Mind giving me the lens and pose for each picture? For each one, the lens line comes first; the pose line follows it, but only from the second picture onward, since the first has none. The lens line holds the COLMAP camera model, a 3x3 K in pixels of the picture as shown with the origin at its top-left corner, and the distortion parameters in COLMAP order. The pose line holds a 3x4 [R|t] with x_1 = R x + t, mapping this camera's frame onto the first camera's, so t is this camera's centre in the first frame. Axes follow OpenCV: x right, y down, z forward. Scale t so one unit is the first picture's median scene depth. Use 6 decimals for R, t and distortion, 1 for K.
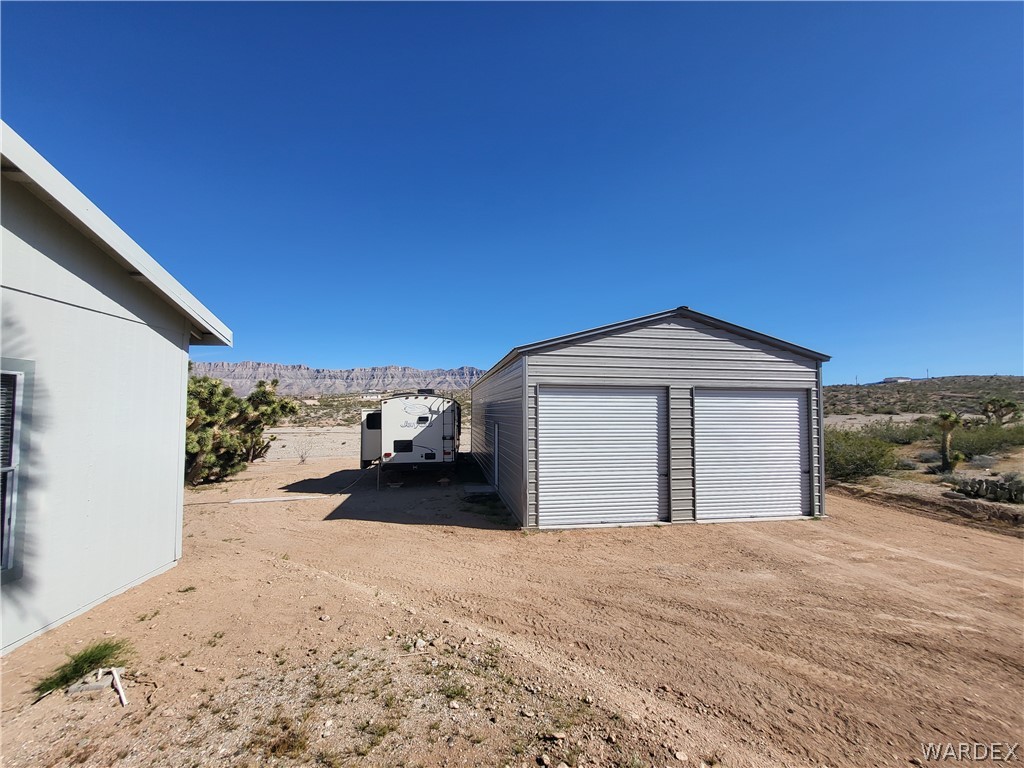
lens RADIAL K [[393.4, 0, 507.2], [0, 393.4, 390.6], [0, 0, 1]] dist [0.001488, -0.000049]
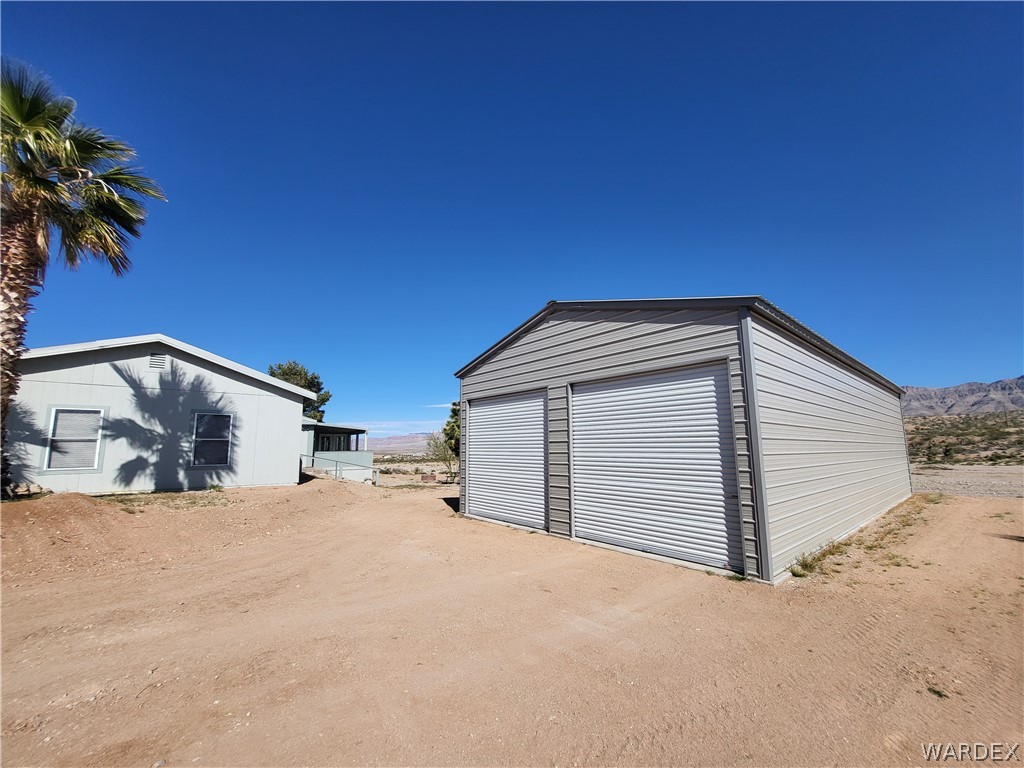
lens RADIAL K [[393.4, 0, 515.1], [0, 393.4, 389.0], [0, 0, 1]] dist [0.001488, -0.000049]
pose [[0.544689, -0.130254, -0.828461, 1.152474], [0.051126, 0.991185, -0.122224, 0.106649], [0.837078, 0.024218, 0.546547, 0.412577]]
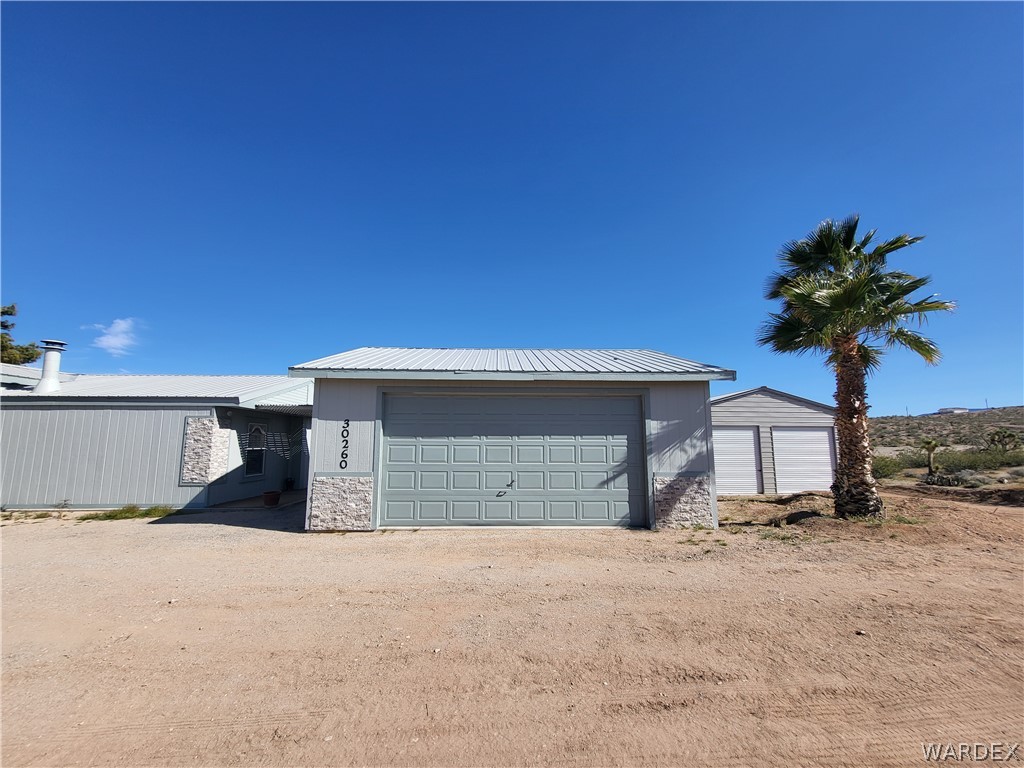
lens RADIAL K [[393.4, 0, 509.1], [0, 393.4, 390.1], [0, 0, 1]] dist [0.001488, -0.000049]
pose [[0.997661, -0.011356, -0.067400, -0.722257], [0.005529, 0.996279, -0.086009, -0.027036], [0.068126, 0.085436, 0.994012, -1.097576]]
